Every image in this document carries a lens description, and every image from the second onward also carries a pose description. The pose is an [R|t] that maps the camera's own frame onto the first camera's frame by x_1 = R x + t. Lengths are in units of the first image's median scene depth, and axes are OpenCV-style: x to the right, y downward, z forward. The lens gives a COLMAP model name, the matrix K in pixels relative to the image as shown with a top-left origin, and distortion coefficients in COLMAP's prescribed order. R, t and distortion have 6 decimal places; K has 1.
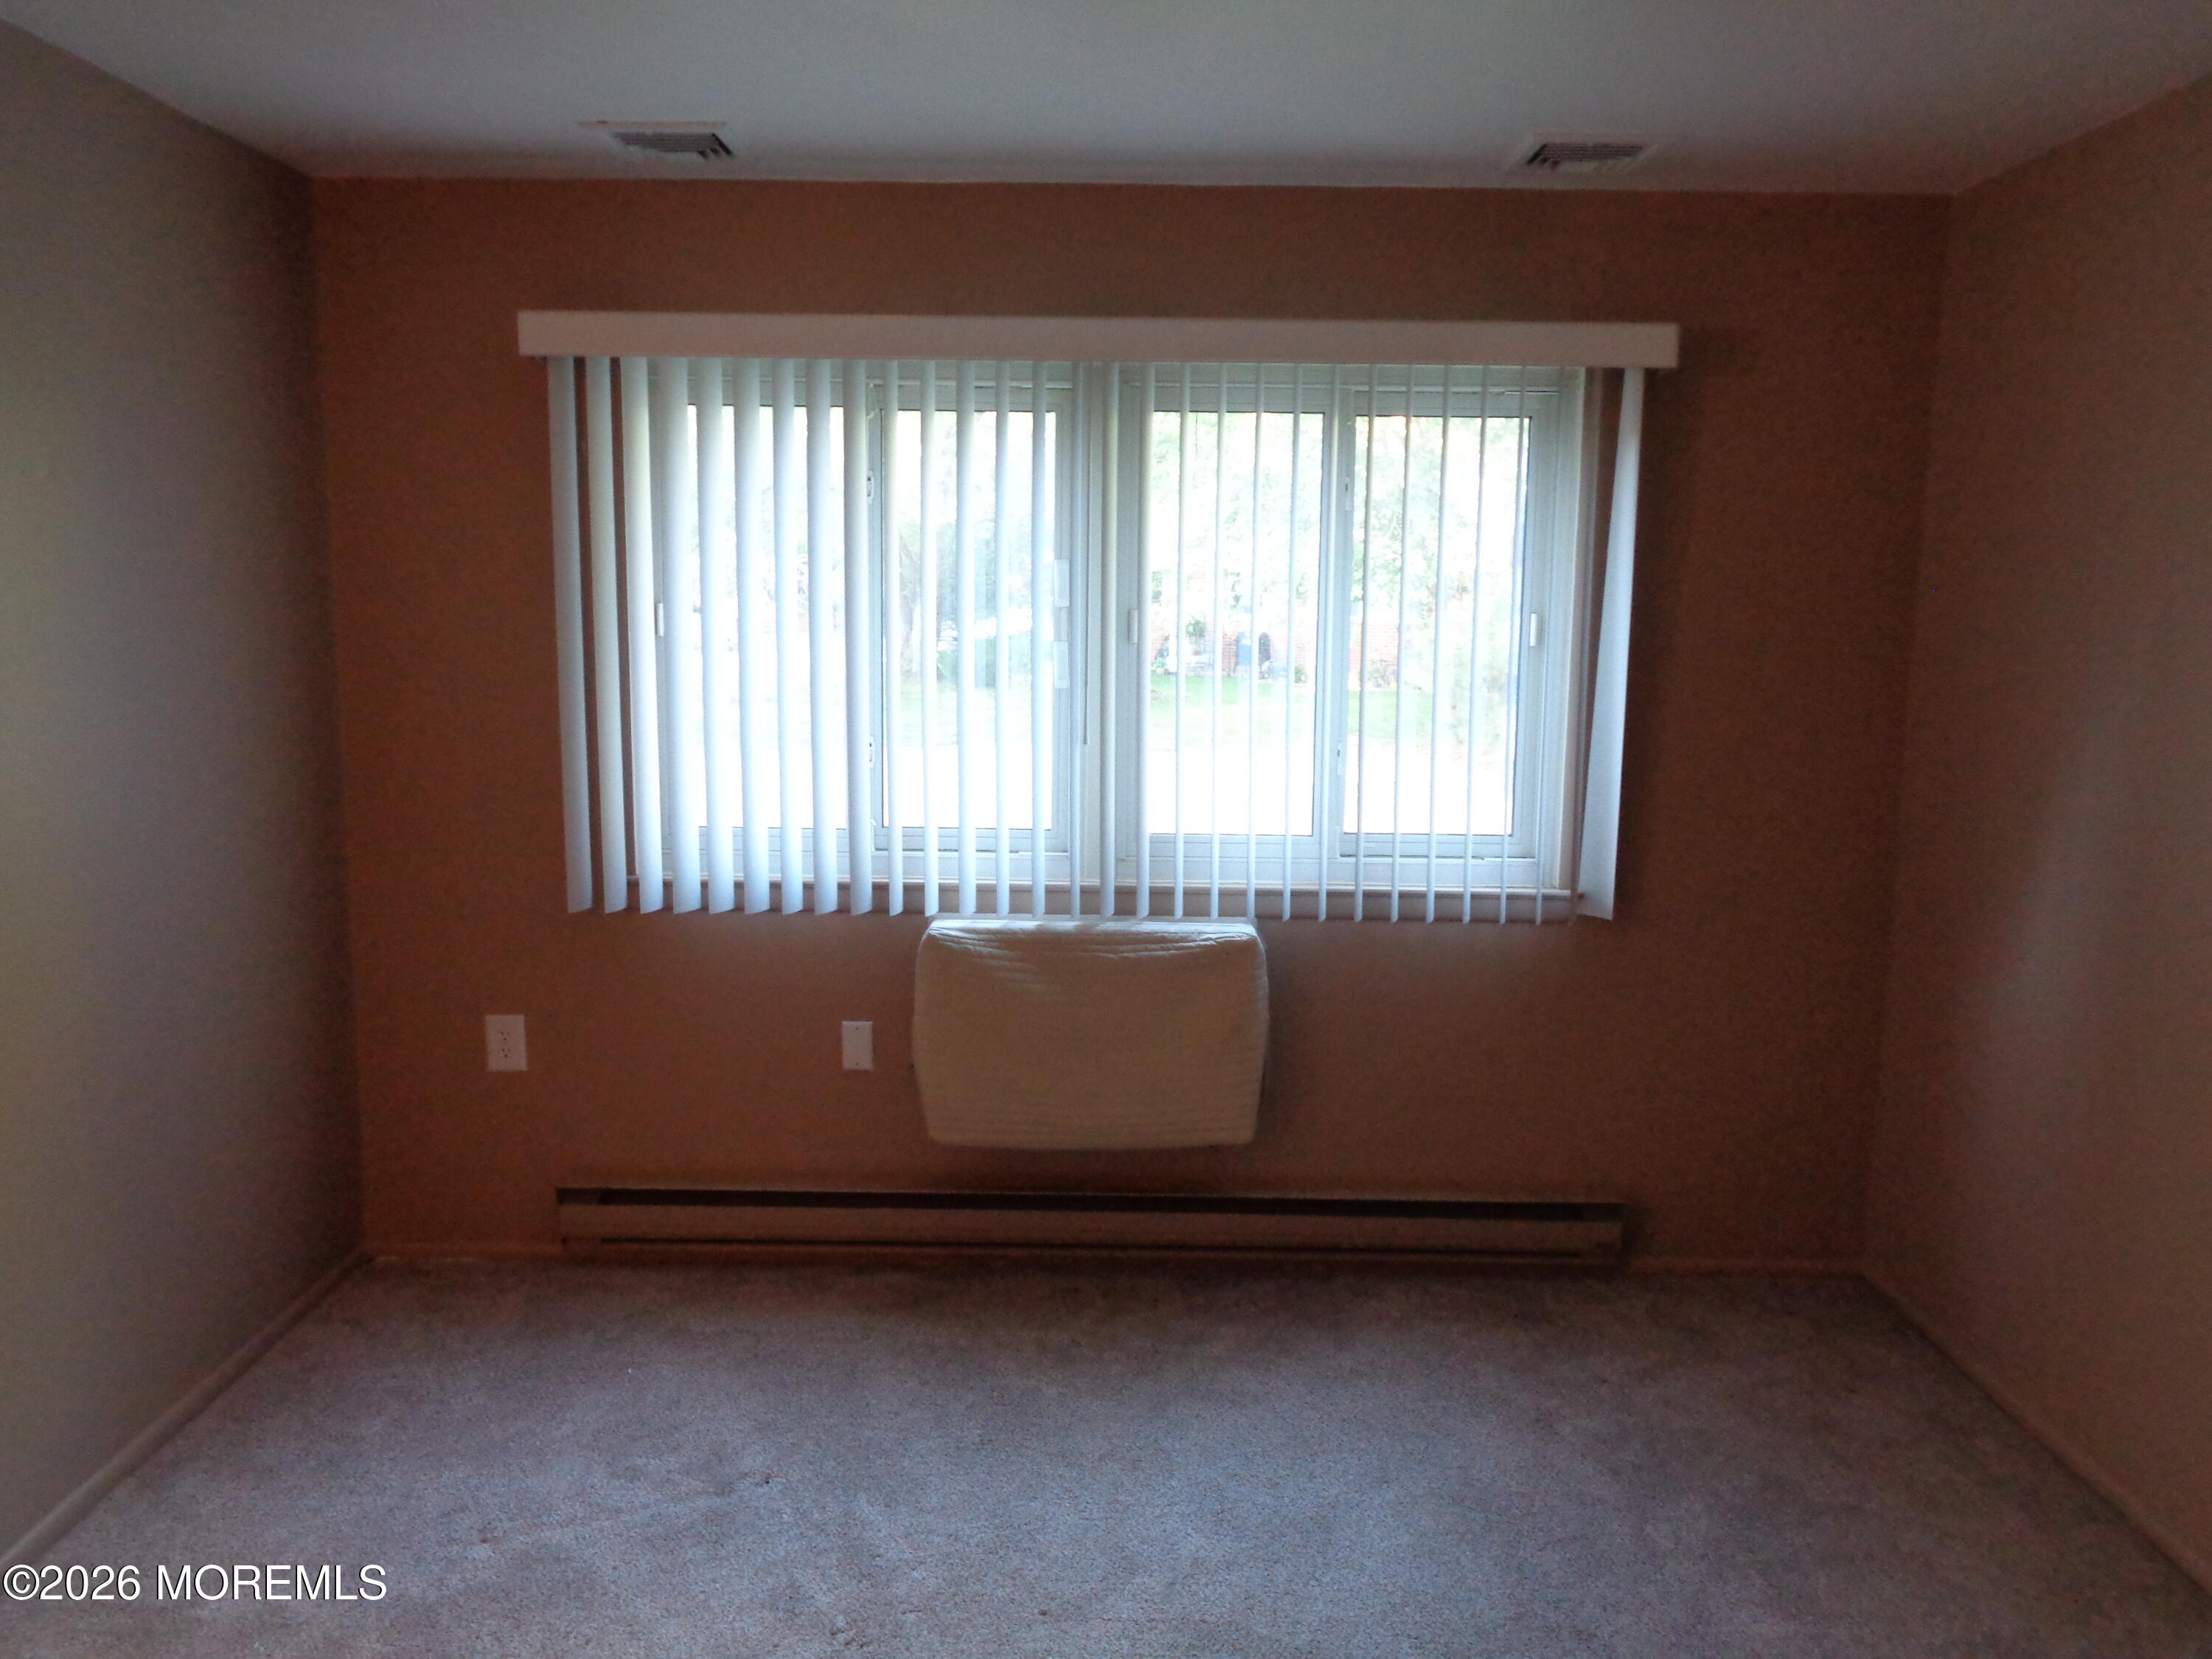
lens RADIAL K [[1639.6, 0, 1106.0], [0, 1639.6, 829.5], [0, 0, 1]] dist [0.003023, -0.001210]
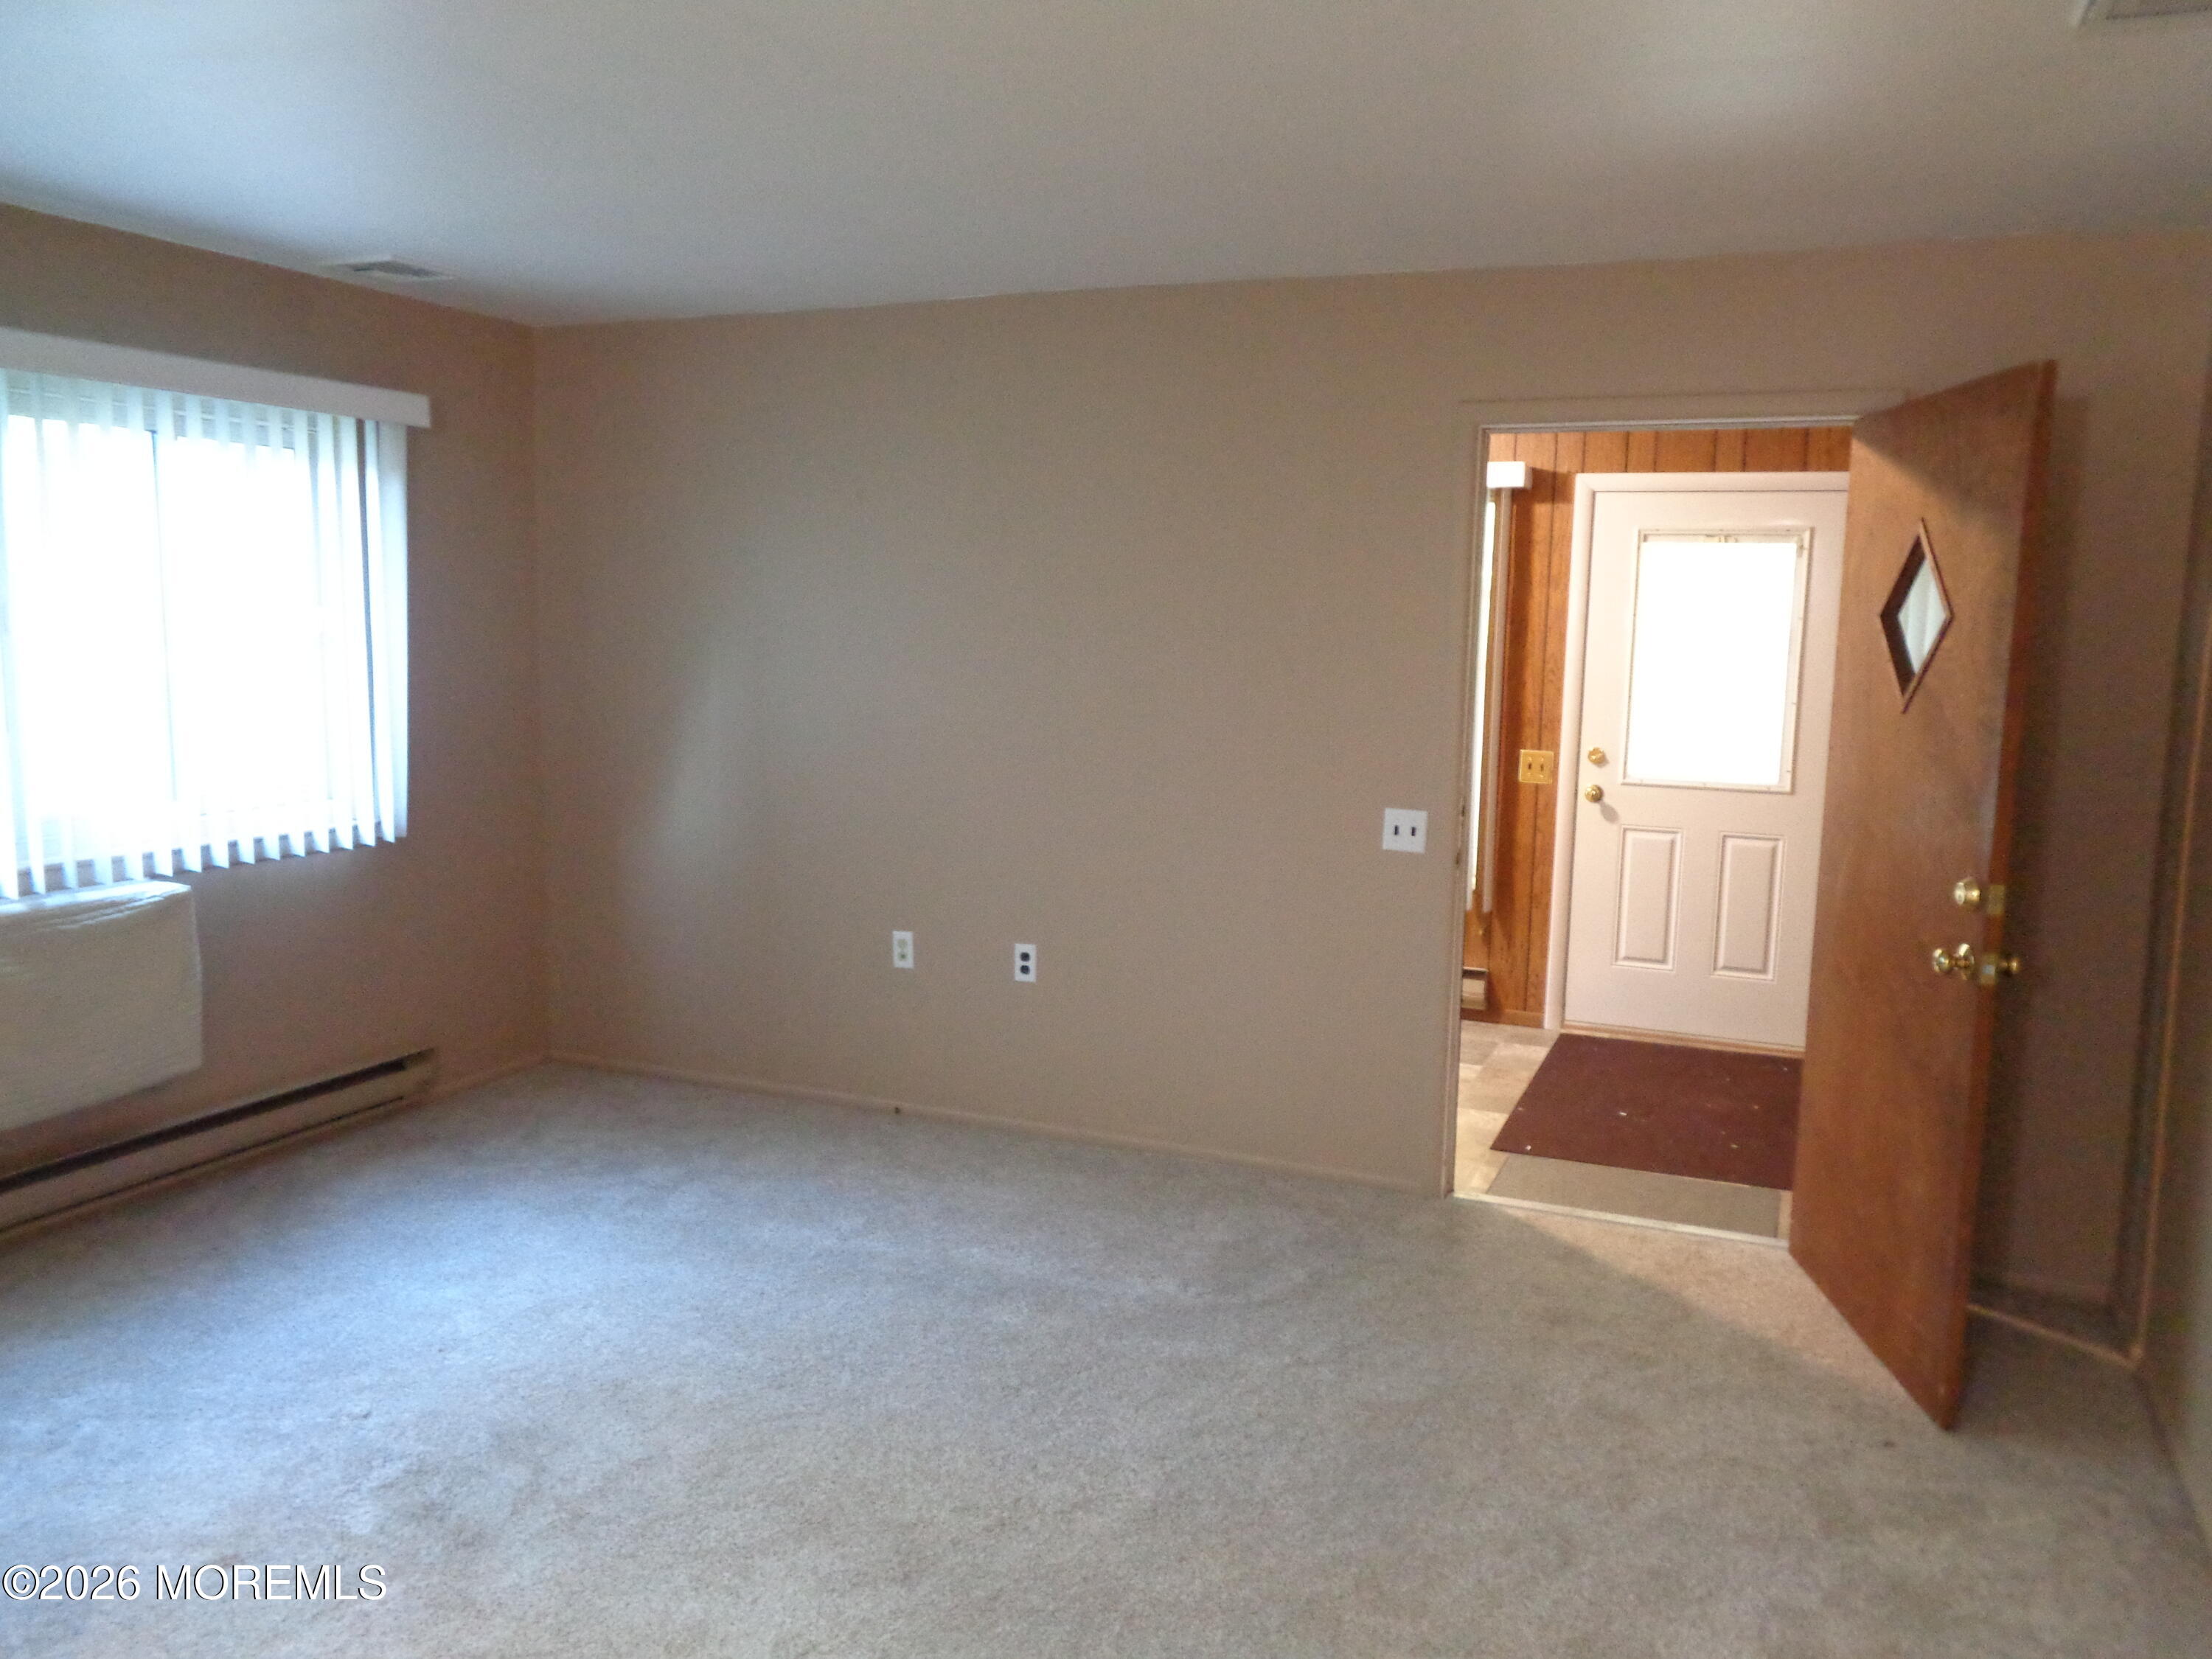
lens RADIAL K [[1639.6, 0, 1106.0], [0, 1639.6, 829.5], [0, 0, 1]] dist [0.003023, -0.001210]
pose [[0.397510, -0.132048, 0.908047, -0.690915], [0.111531, 0.989207, 0.095026, -0.012714], [-0.910794, 0.063501, 0.407948, -0.056478]]
